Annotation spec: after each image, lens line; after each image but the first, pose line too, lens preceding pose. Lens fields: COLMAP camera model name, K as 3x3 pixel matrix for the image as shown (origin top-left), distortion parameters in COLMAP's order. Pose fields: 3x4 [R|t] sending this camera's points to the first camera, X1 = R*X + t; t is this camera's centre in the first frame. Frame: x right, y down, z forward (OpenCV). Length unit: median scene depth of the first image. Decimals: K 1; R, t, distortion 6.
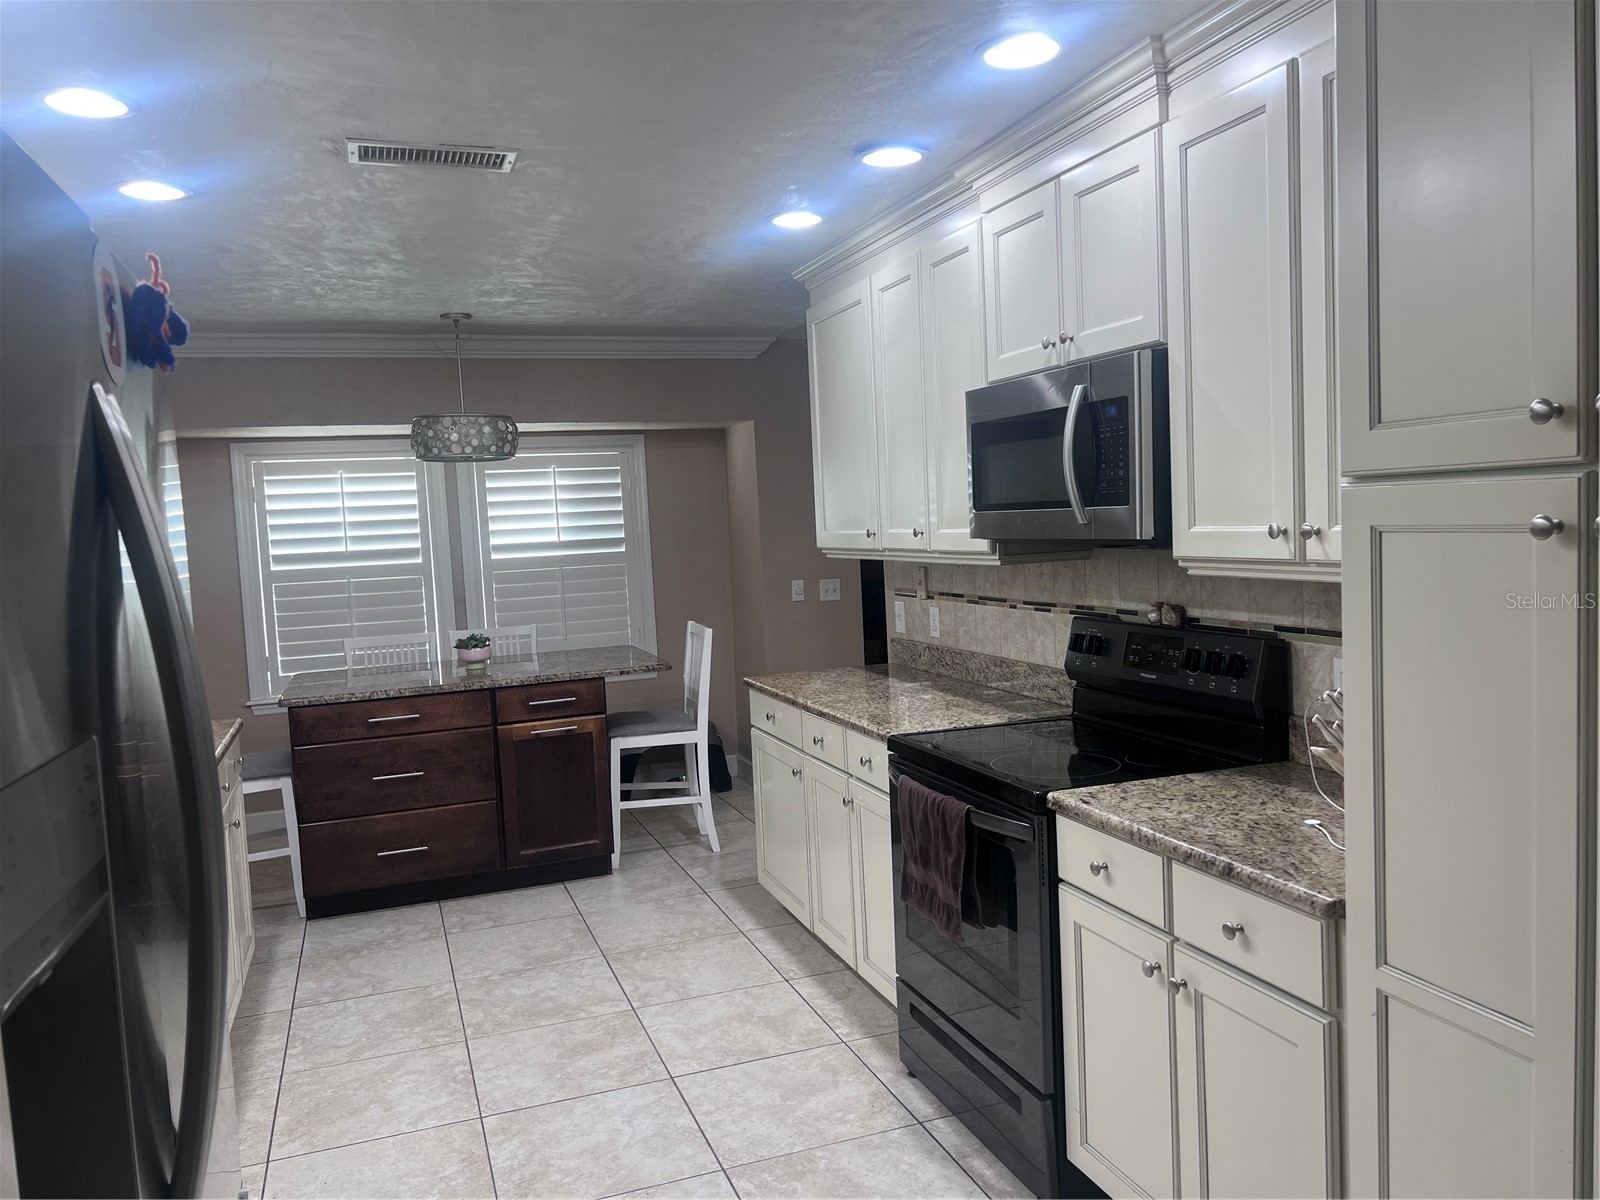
lens RADIAL K [[1205.0, 0, 794.5], [0, 1205.0, 609.4], [0, 0, 1]] dist [0.057871, -0.056615]
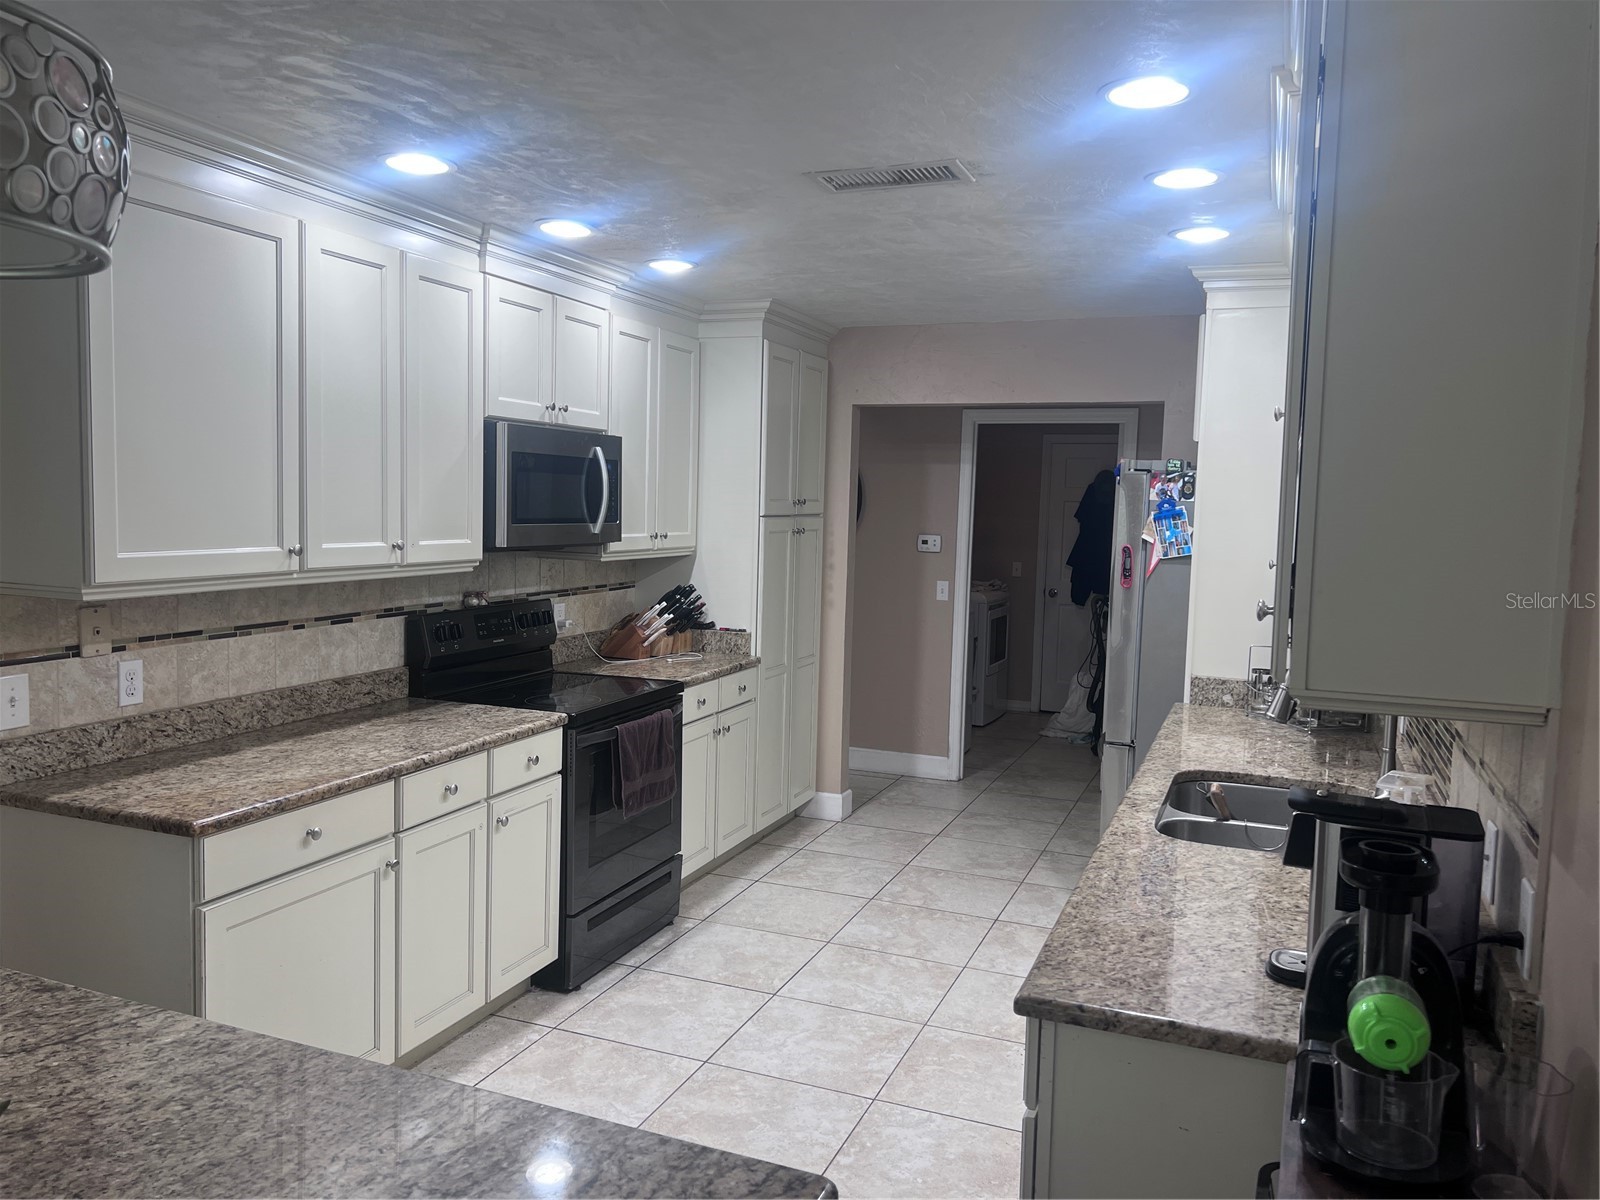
lens RADIAL K [[1205.0, 0, 785.0], [0, 1205.0, 590.9], [0, 0, 1]] dist [0.057871, -0.056615]
pose [[-0.743869, -0.029858, 0.667658, -0.749422], [0.057886, 0.992369, 0.108873, -0.114686], [-0.665814, 0.119635, -0.736464, 1.496569]]
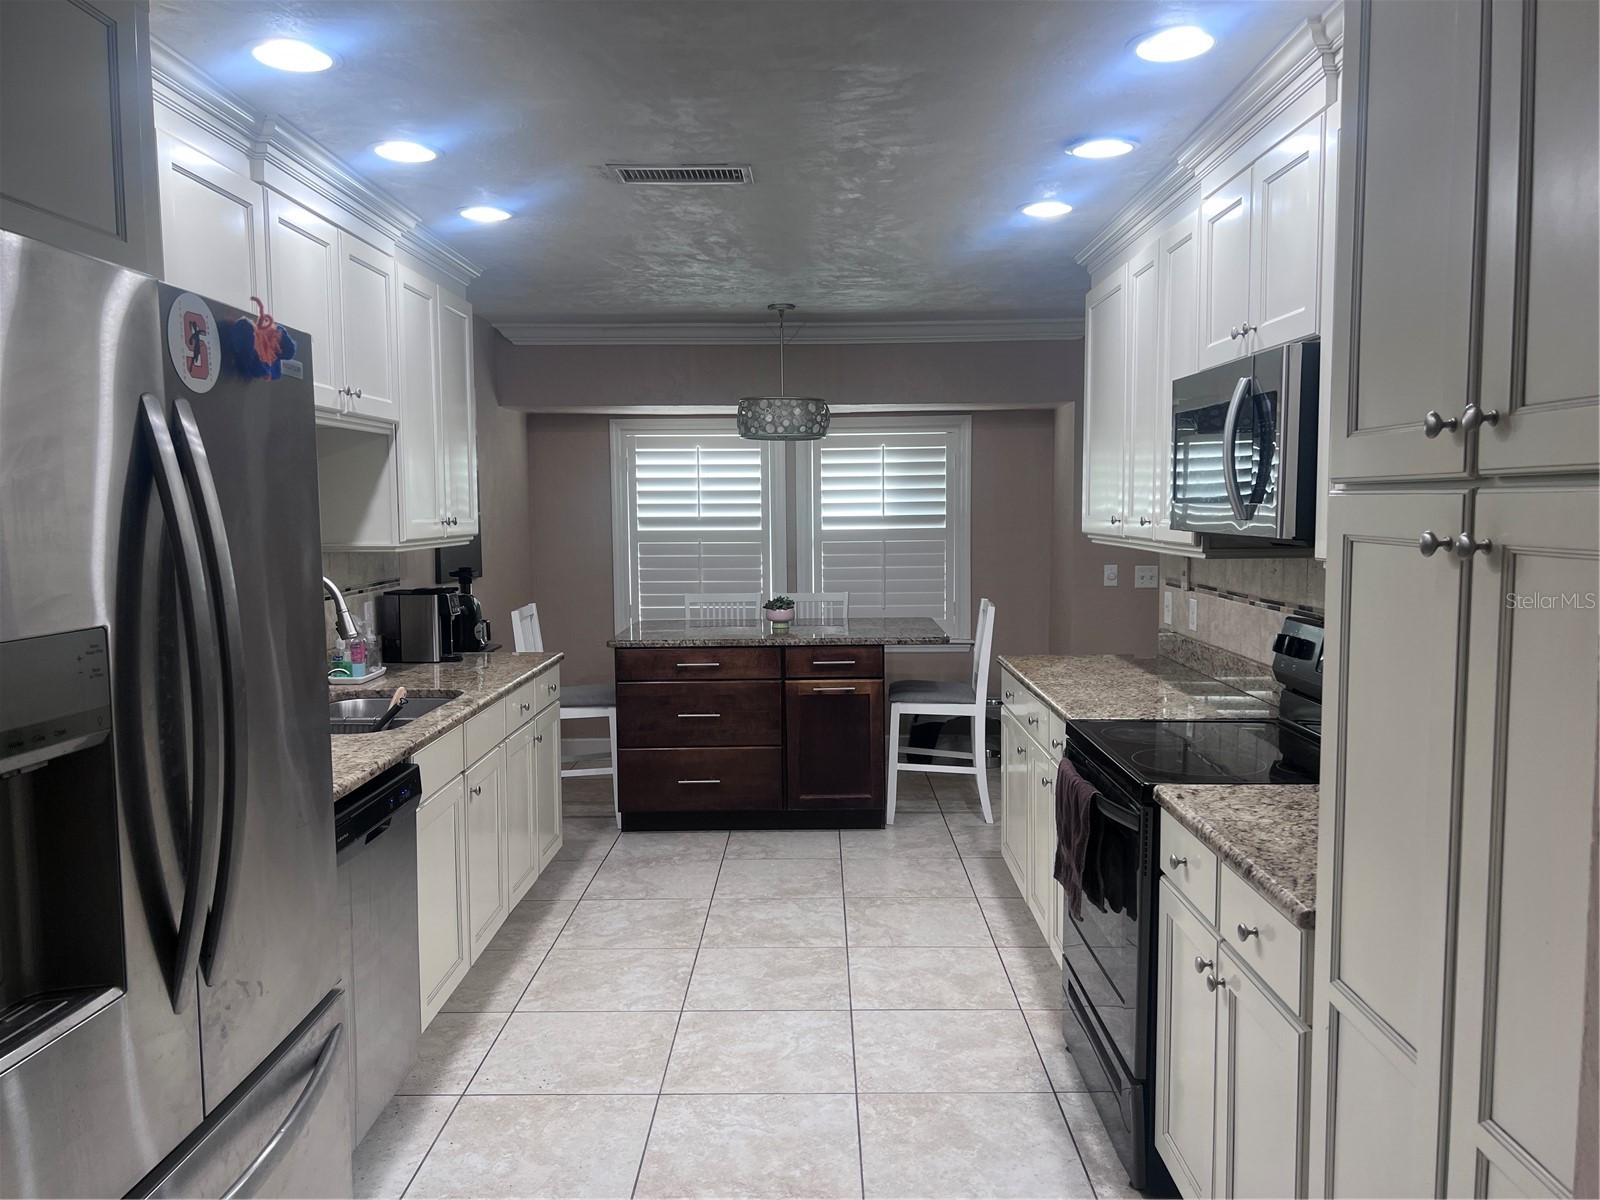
lens RADIAL K [[1205.0, 0, 811.6], [0, 1205.0, 611.2], [0, 0, 1]] dist [0.057871, -0.056615]
pose [[0.939433, 0.070704, -0.335361, 0.183722], [-0.063497, 0.997455, 0.032422, -0.005147], [0.336800, -0.009164, 0.941531, -0.032418]]
